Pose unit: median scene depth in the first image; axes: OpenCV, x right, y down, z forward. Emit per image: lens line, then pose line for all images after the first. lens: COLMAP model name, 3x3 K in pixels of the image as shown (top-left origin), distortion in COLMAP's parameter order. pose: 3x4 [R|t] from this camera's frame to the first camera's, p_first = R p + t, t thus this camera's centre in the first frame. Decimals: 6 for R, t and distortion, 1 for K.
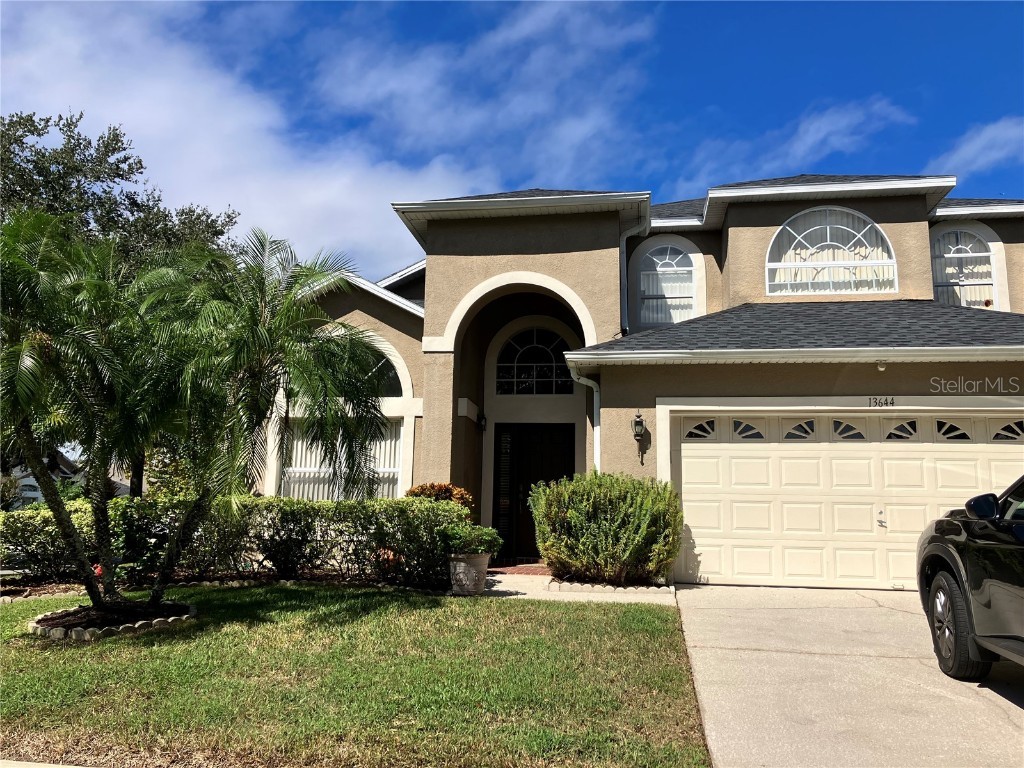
lens RADIAL K [[807.8, 0, 512.0], [0, 807.8, 384.0], [0, 0, 1]] dist [0.004640, -0.002383]
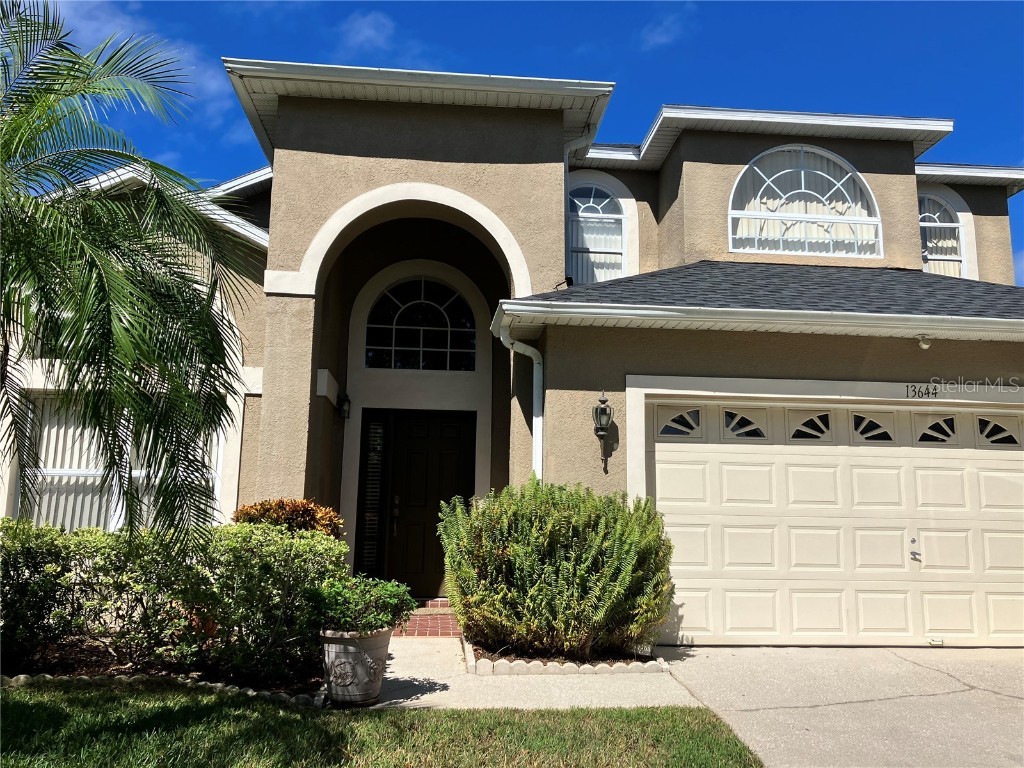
lens RADIAL K [[807.8, 0, 512.0], [0, 807.8, 384.0], [0, 0, 1]] dist [0.004640, -0.002383]
pose [[0.970454, 0.034578, 0.238795, -0.077610], [-0.035927, 0.999354, 0.001298, 0.026582], [-0.238596, -0.009839, 0.971069, 0.353070]]
